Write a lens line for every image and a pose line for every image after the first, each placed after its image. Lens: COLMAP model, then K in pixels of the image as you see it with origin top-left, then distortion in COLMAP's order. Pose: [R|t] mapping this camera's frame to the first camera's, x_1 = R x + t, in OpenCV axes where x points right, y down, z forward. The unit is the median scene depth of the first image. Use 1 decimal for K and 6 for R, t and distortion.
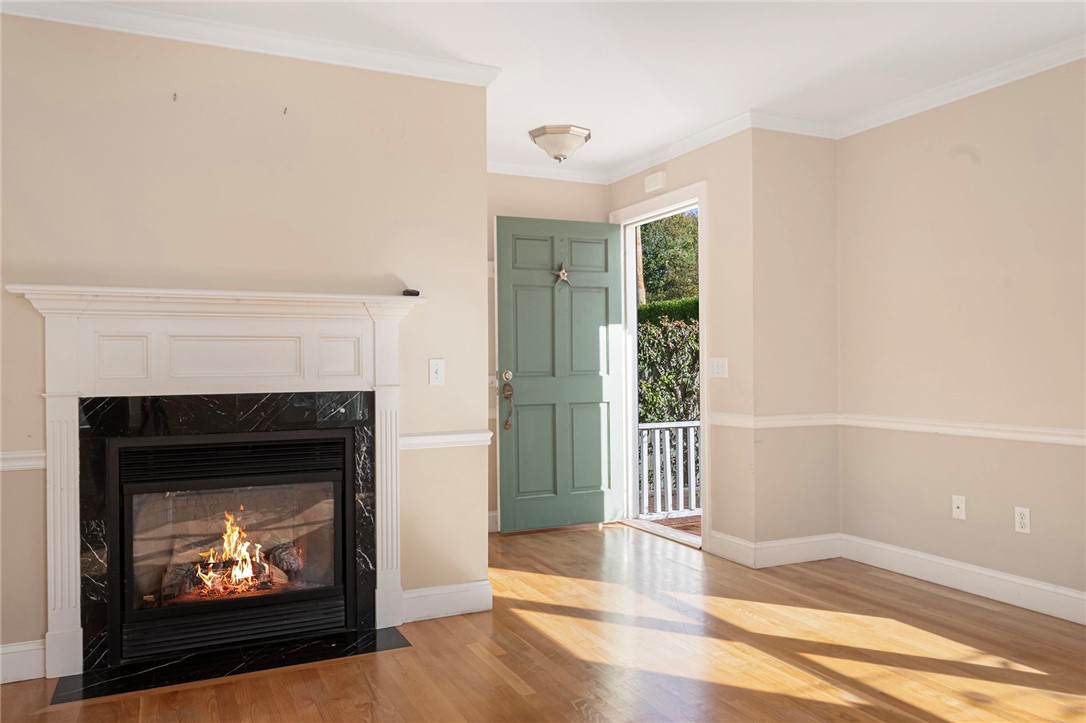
lens RADIAL K [[800.9, 0, 543.0], [0, 800.9, 361.5], [0, 0, 1]] dist [0.036969, -0.052835]
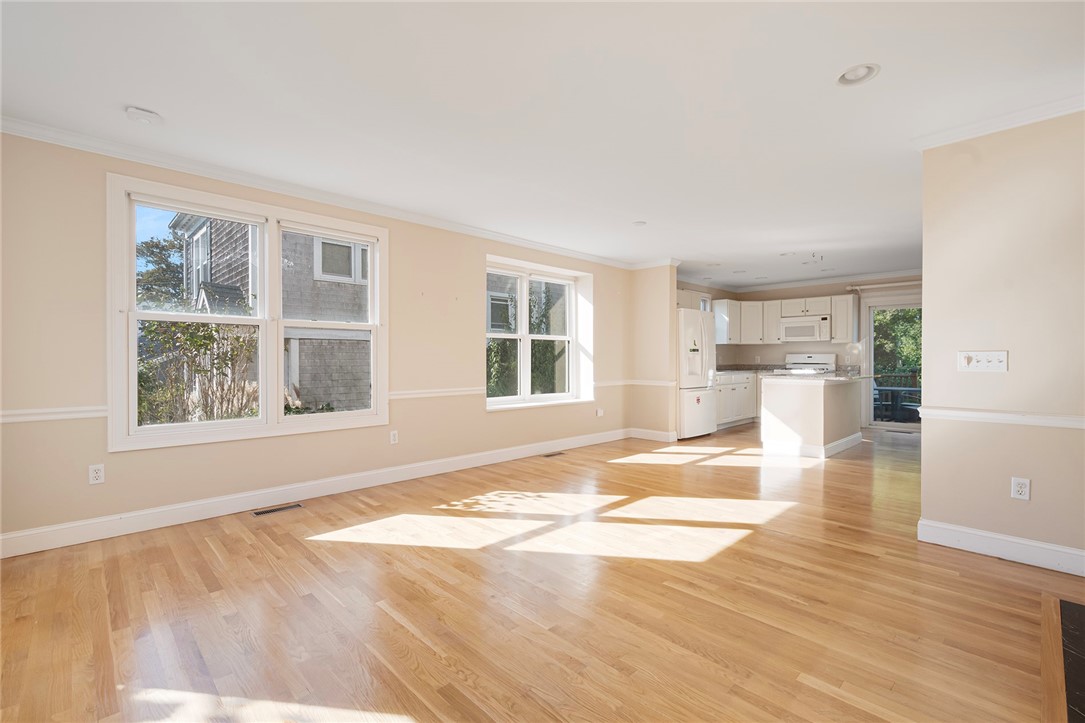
lens RADIAL K [[477.4, 0, 550.4], [0, 477.4, 362.7], [0, 0, 1]] dist [0.012606, -0.000794]
pose [[-0.945082, 0.013175, -0.326569, 0.405082], [0.011236, 0.999906, 0.007824, -0.000084], [0.326641, 0.003725, -0.945141, 1.241936]]
